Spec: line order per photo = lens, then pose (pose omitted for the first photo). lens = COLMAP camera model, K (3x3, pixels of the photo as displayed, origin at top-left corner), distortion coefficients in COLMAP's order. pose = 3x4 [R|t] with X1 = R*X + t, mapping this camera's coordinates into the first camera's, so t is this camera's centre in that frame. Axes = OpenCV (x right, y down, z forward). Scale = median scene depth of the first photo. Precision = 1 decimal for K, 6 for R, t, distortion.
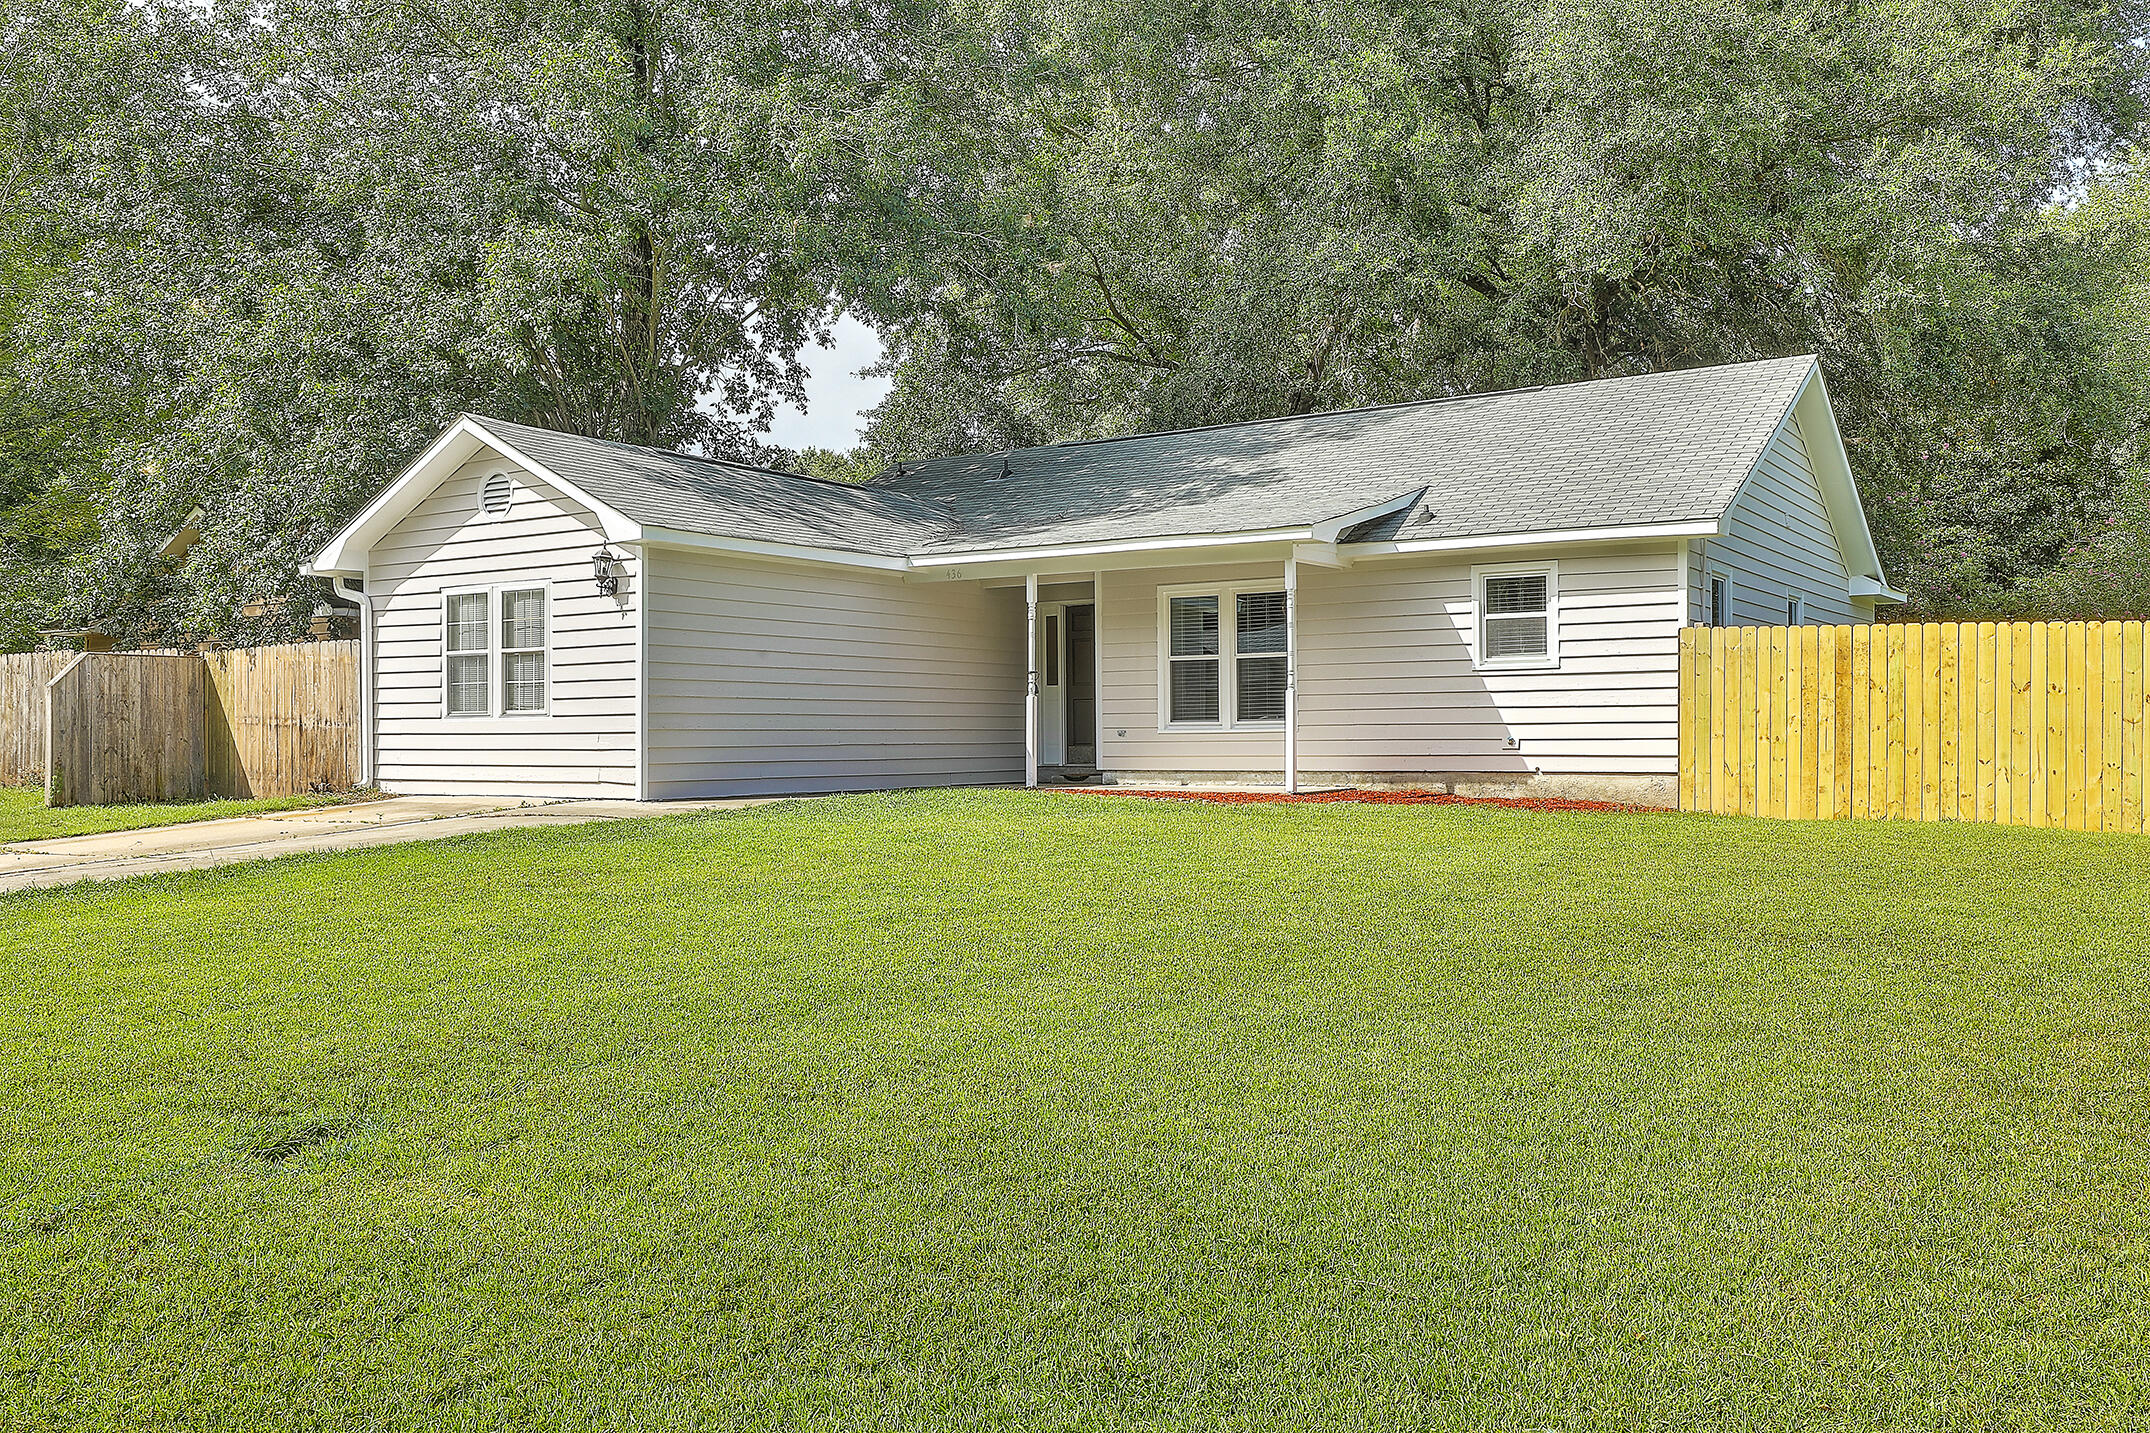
lens RADIAL K [[1773.5, 0, 1076.6], [0, 1773.5, 726.5], [0, 0, 1]] dist [0.008502, 0.006177]
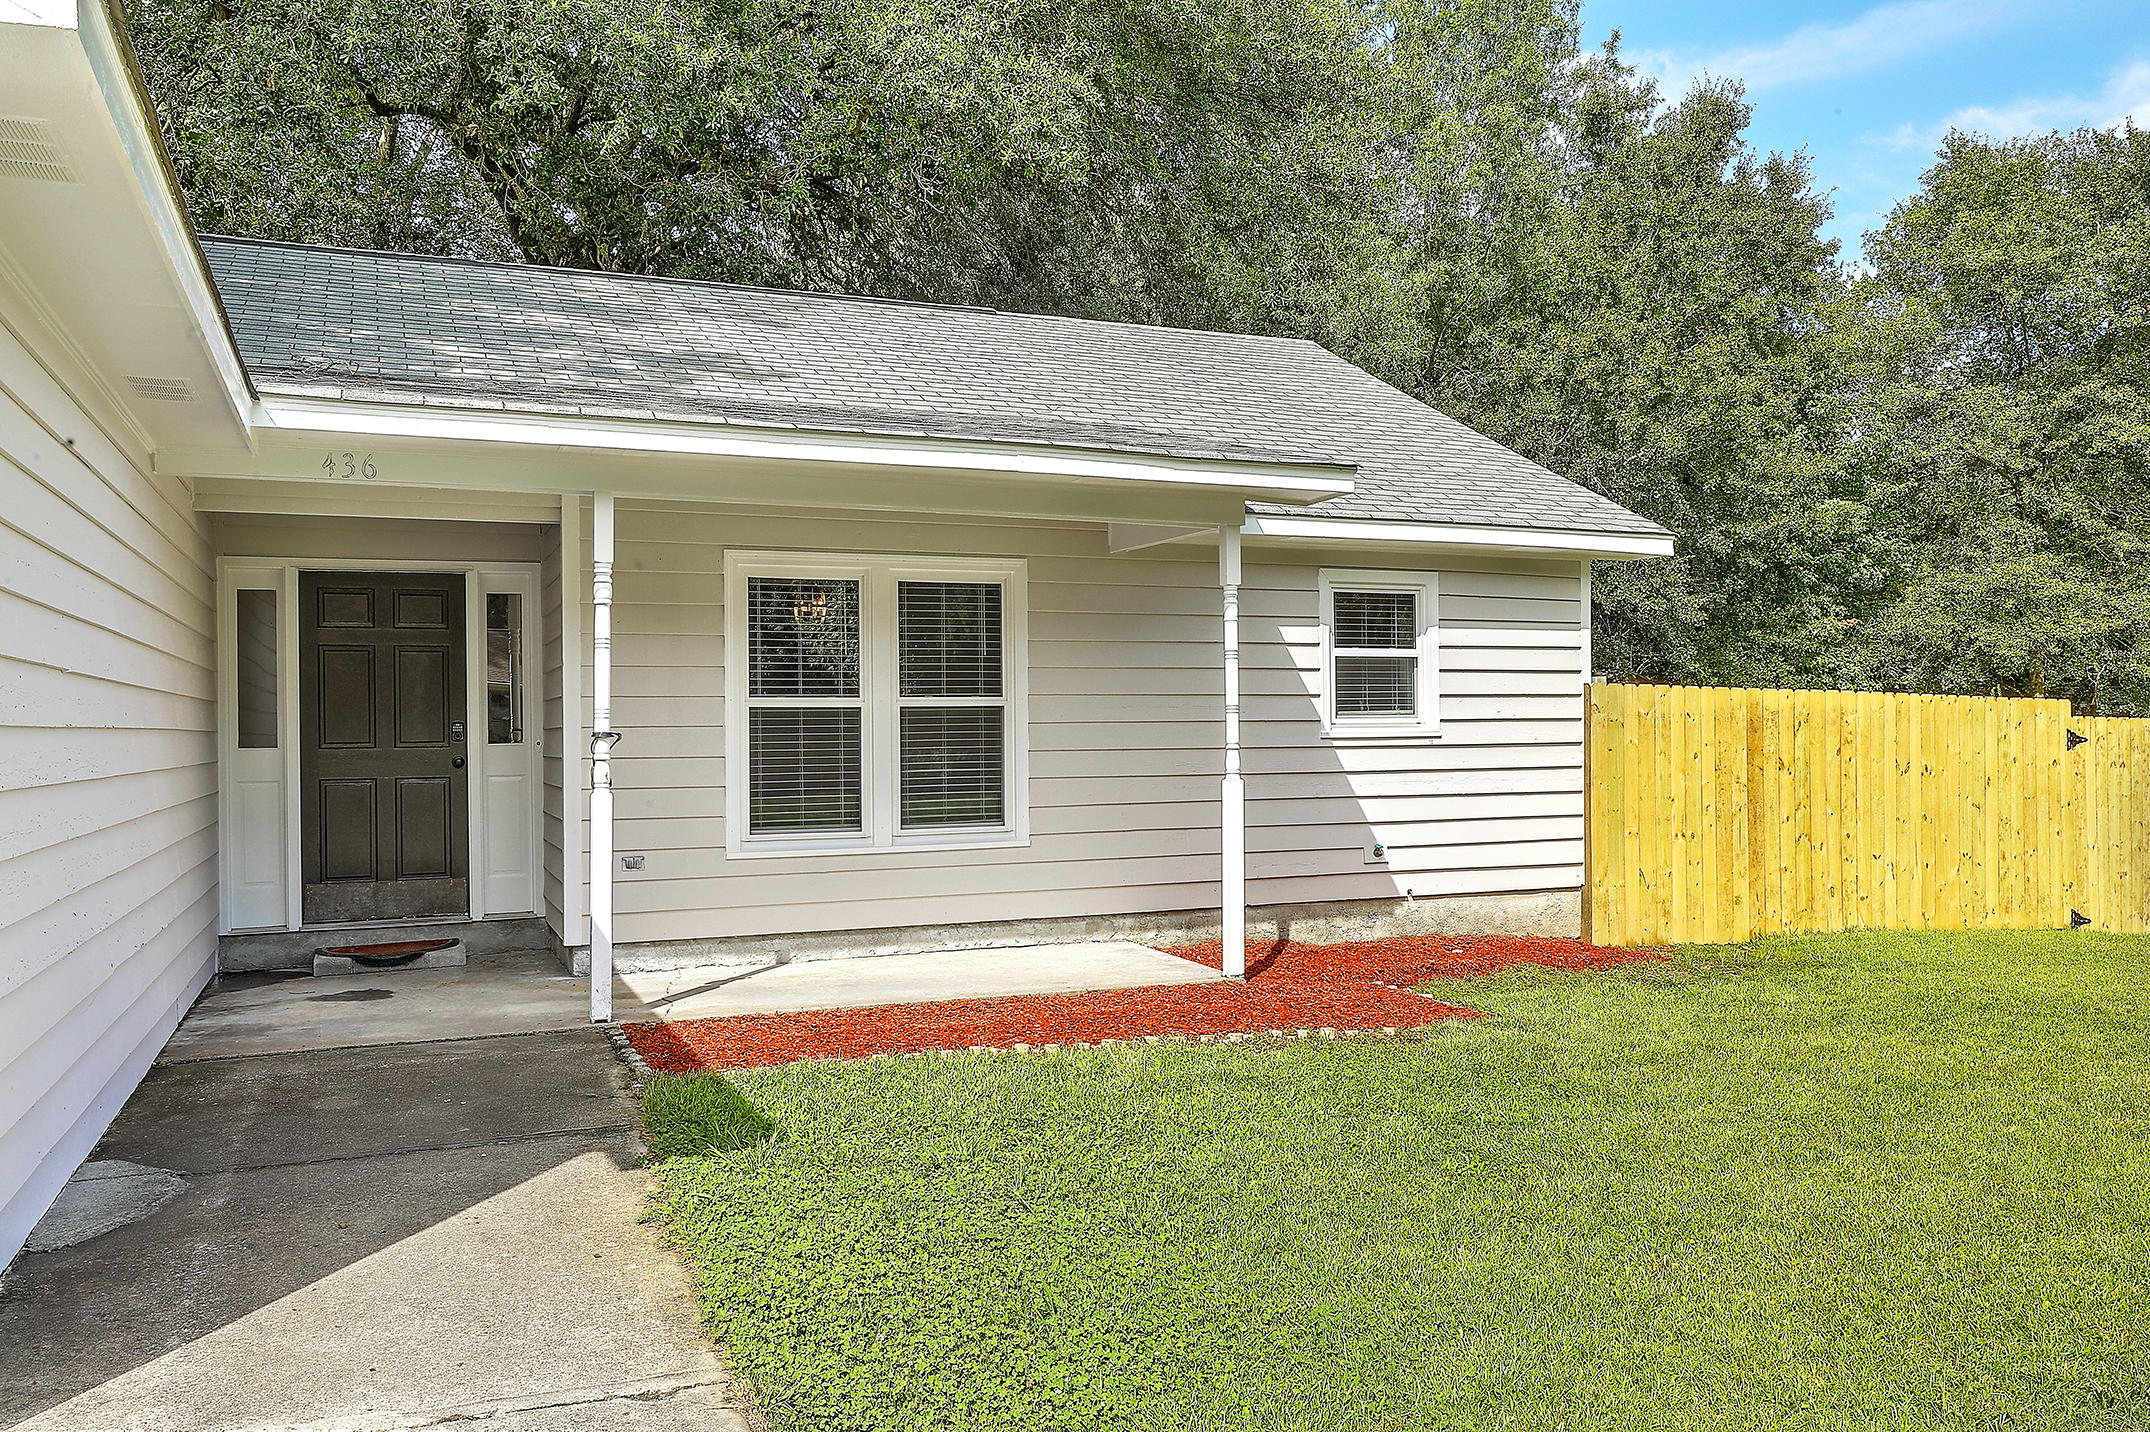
lens RADIAL K [[1643.8, 0, 1093.2], [0, 1643.8, 719.2], [0, 0, 1]] dist [0.013272, 0.001838]
pose [[0.556353, 0.007771, 0.830909, -0.296725], [0.000534, 0.999953, -0.009710, -0.032551], [-0.830946, 0.005846, 0.556323, 0.748364]]
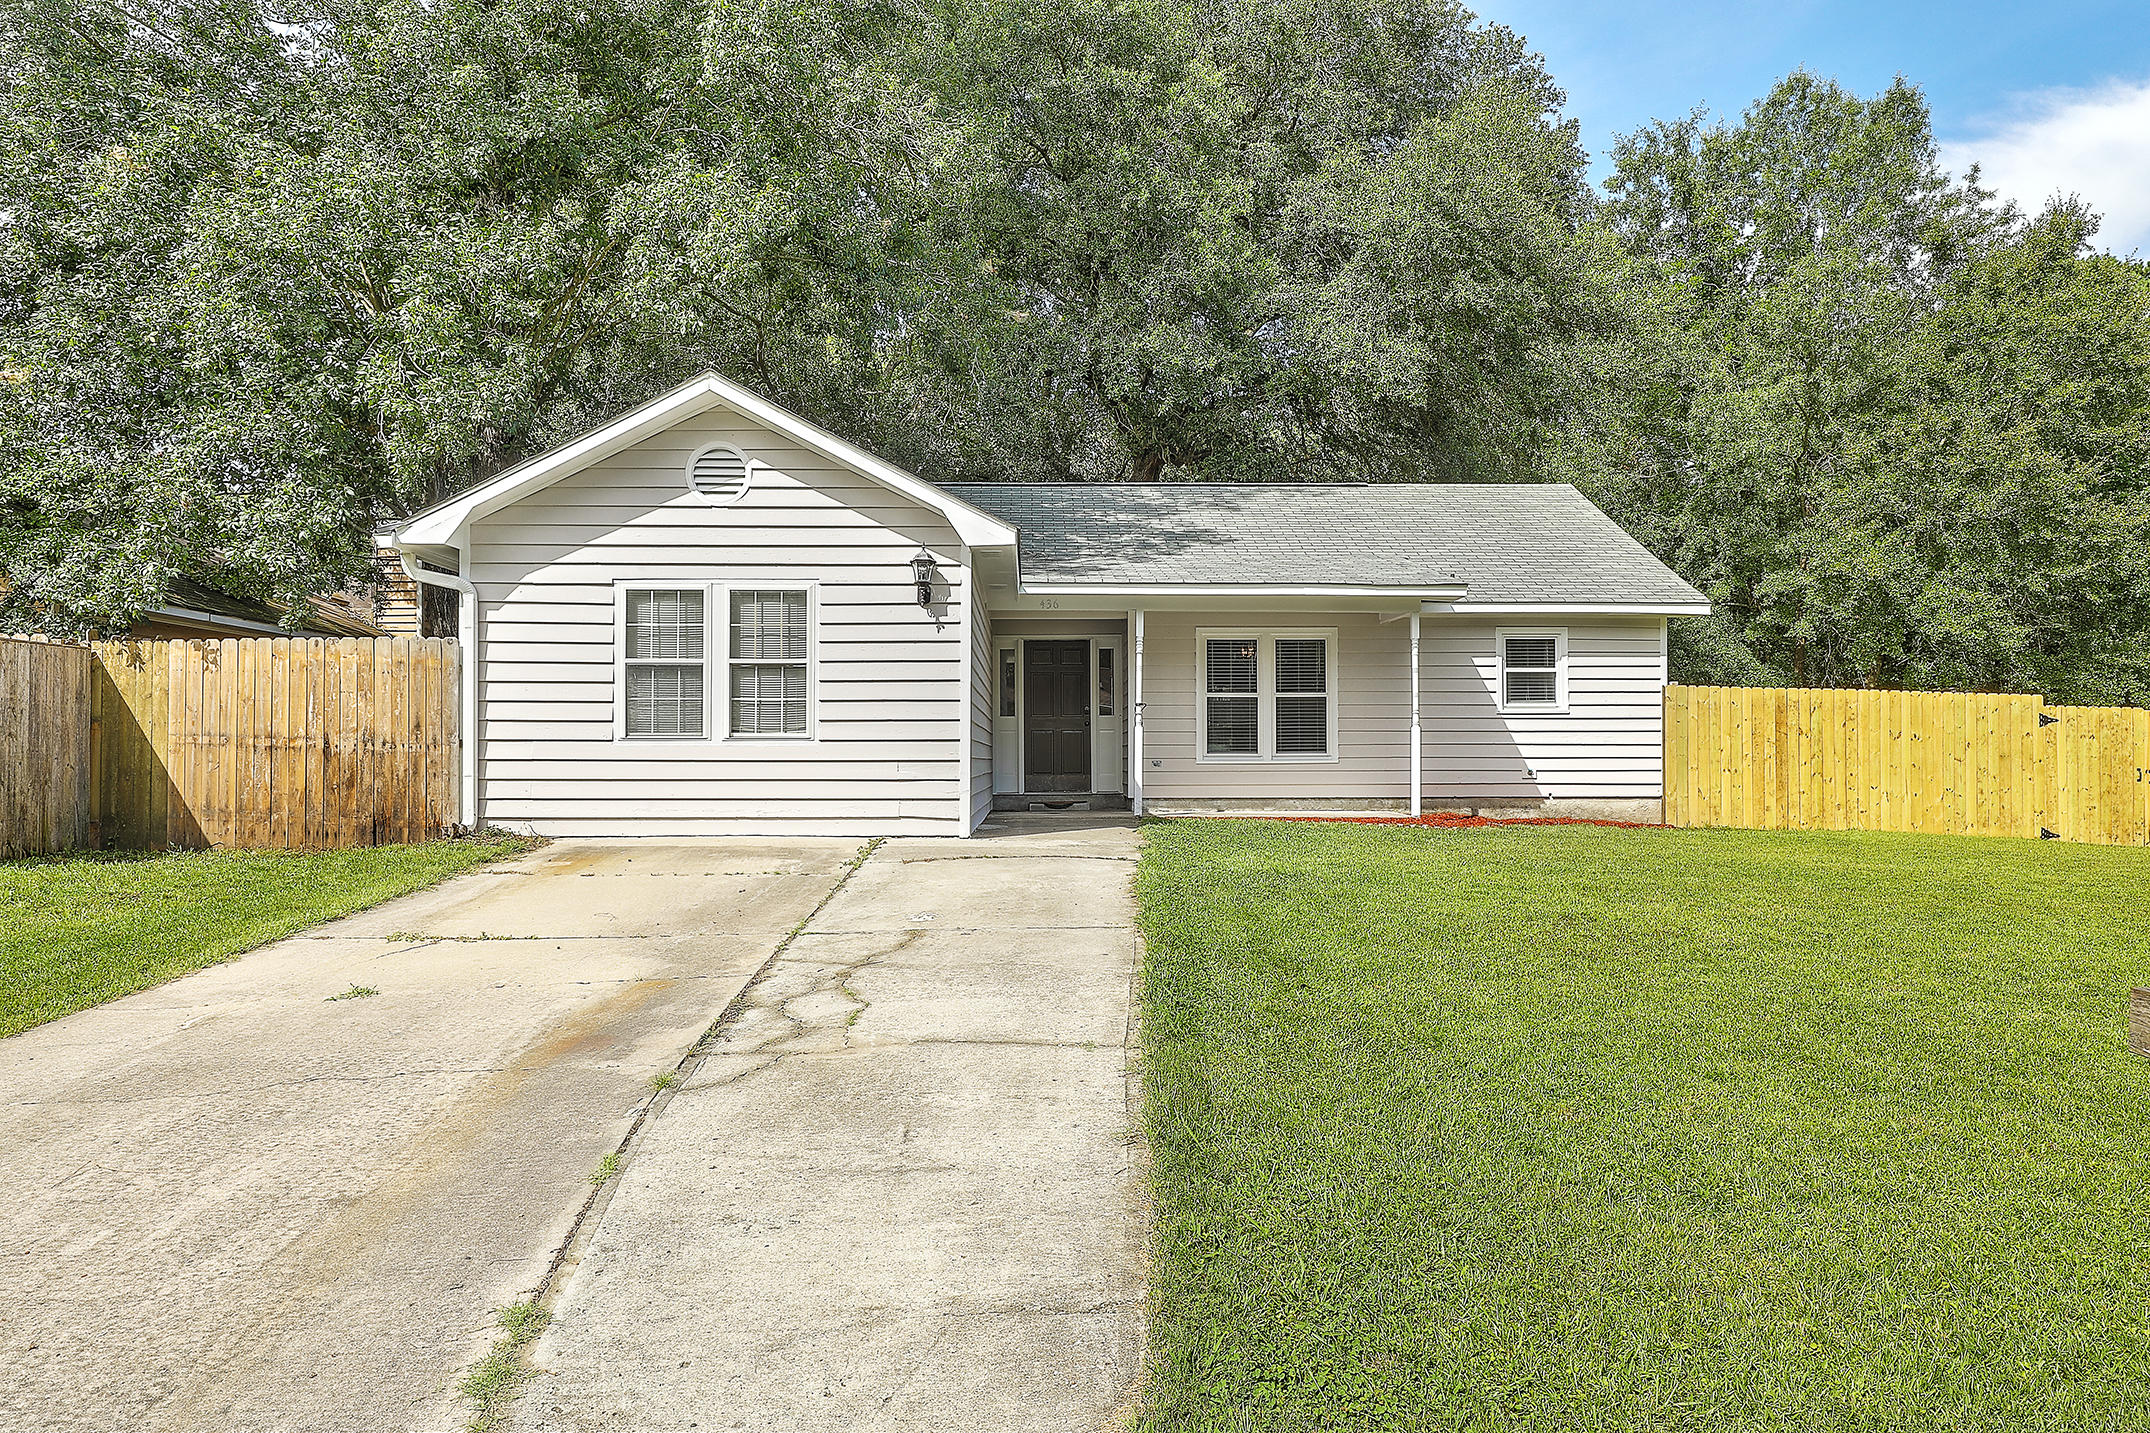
lens RADIAL K [[1444.3, 0, 1072.7], [0, 1444.3, 728.1], [0, 0, 1]] dist [0.009276, 0.000265]
pose [[0.823489, 0.019027, 0.567013, -0.575390], [-0.007978, 0.999727, -0.021960, 0.002296], [-0.567277, 0.013560, 0.823416, 0.351937]]
